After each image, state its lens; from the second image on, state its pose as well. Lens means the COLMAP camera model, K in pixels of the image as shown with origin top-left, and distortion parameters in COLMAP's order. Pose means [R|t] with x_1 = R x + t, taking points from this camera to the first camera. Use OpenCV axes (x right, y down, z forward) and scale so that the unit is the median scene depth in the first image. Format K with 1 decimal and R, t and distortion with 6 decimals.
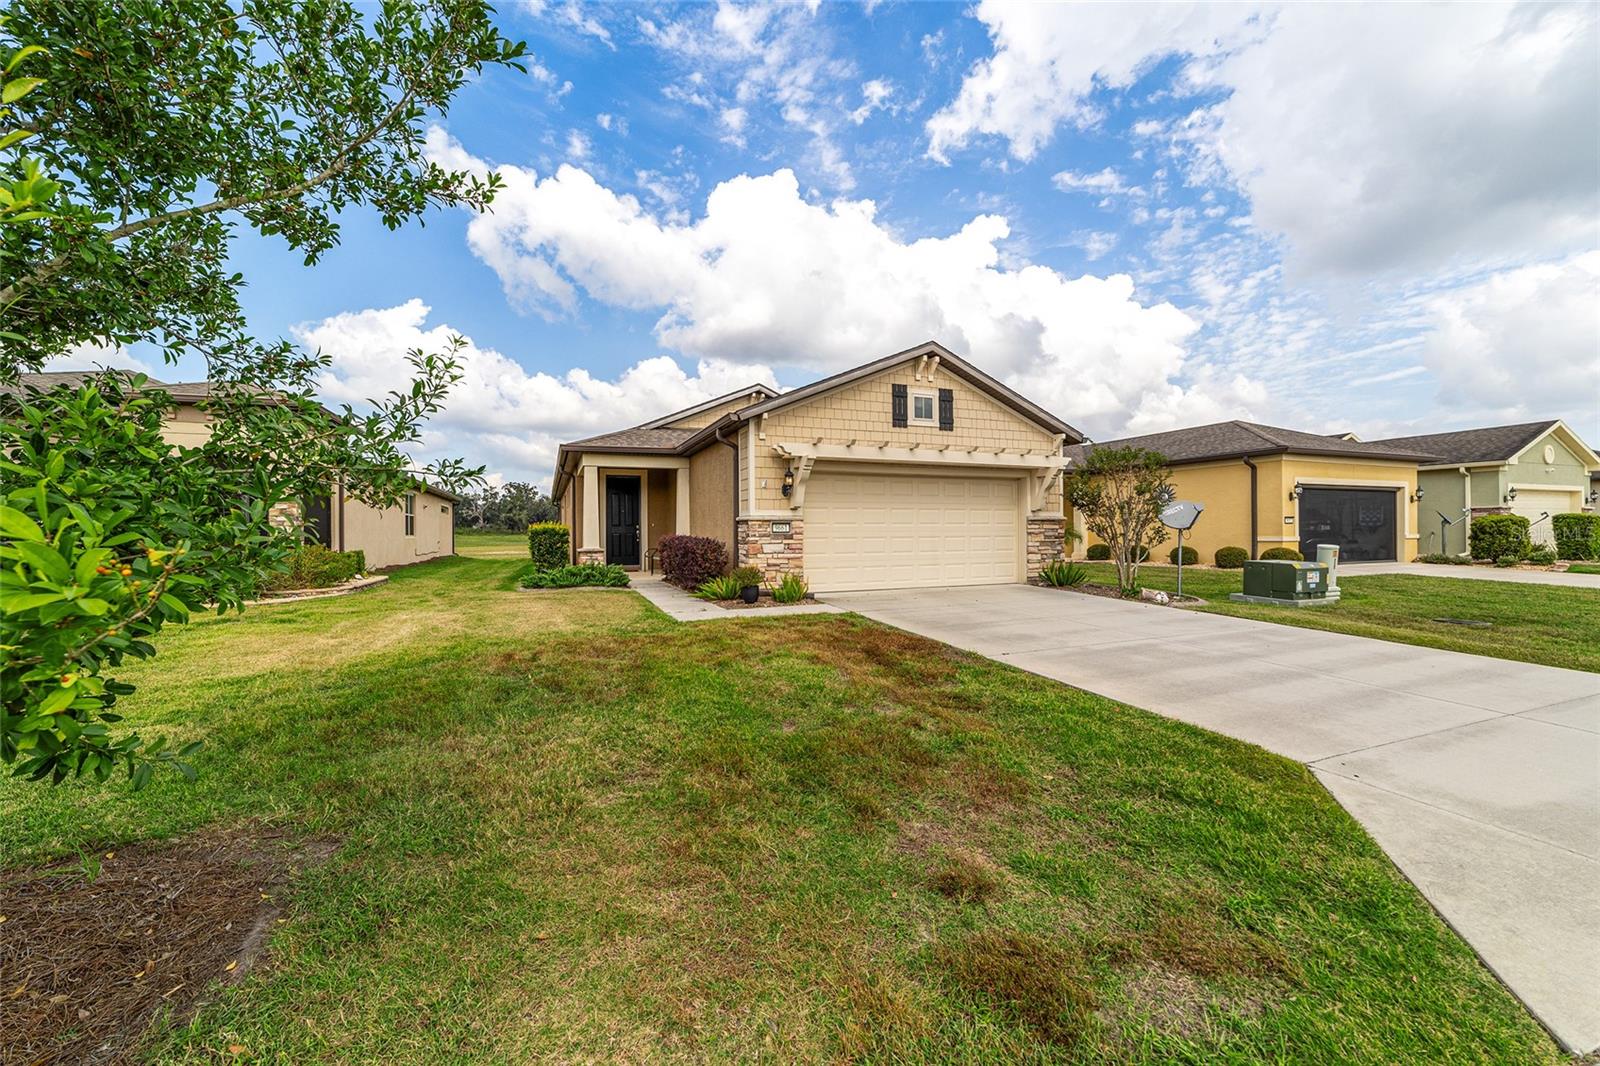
lens RADIAL K [[617.3, 0, 795.7], [0, 617.3, 557.7], [0, 0, 1]] dist [-0.013781, 0.007595]
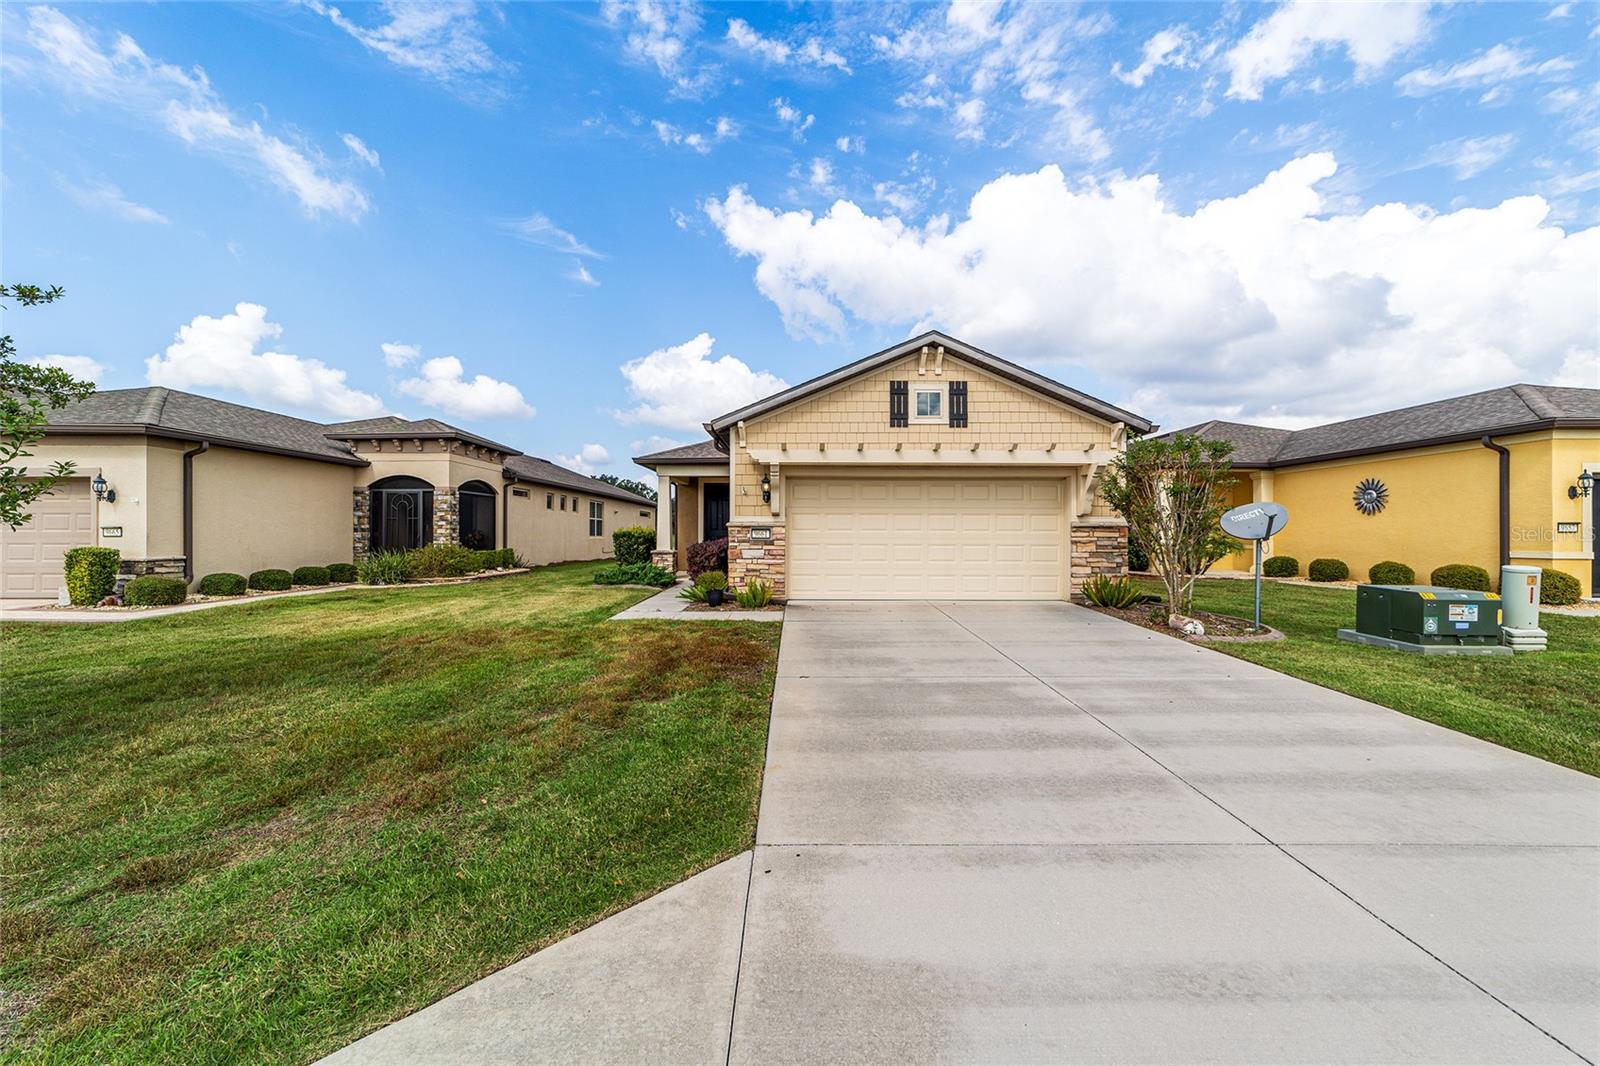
lens RADIAL K [[617.3, 0, 808.4], [0, 617.3, 564.1], [0, 0, 1]] dist [-0.013781, 0.007595]
pose [[0.926491, 0.026303, -0.375396, 0.302720], [-0.025914, 0.999646, 0.006084, -0.005200], [0.375423, 0.004092, 0.926844, 0.068917]]
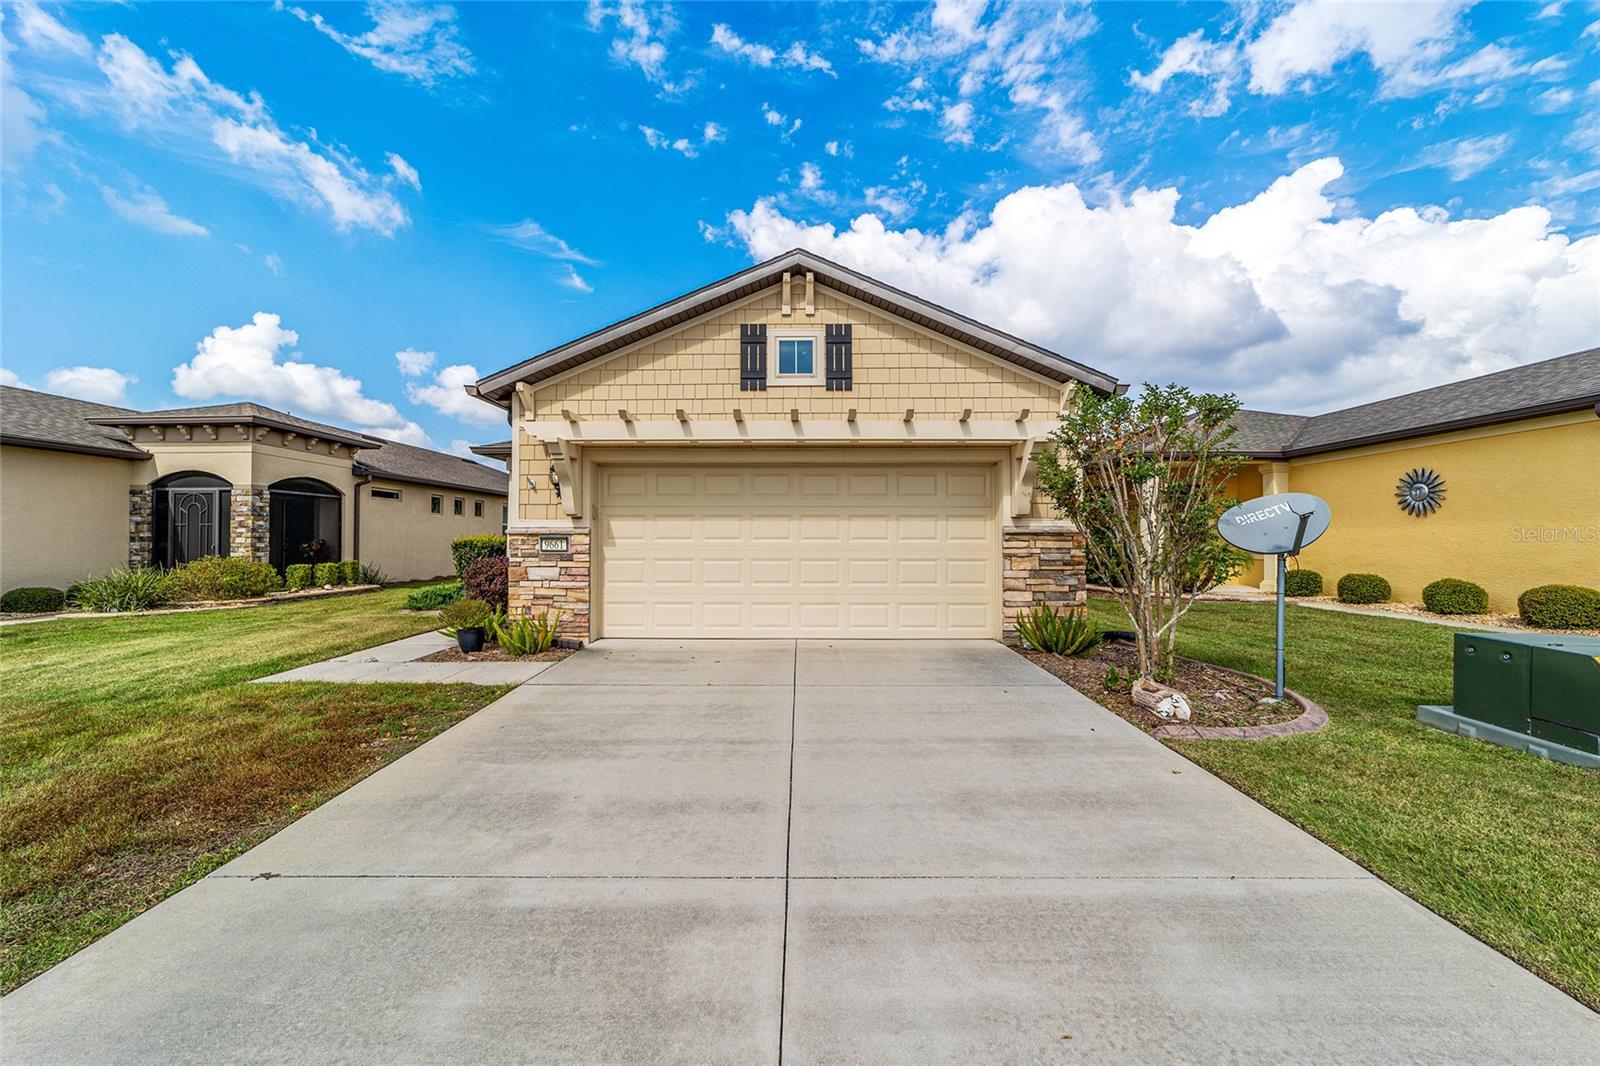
lens RADIAL K [[617.3, 0, 809.7], [0, 617.3, 547.8], [0, 0, 1]] dist [-0.013781, 0.007595]
pose [[0.926154, 0.010255, -0.377006, 0.357390], [-0.023580, 0.999249, -0.030746, -0.021449], [0.376408, 0.037365, 0.925700, 0.330305]]
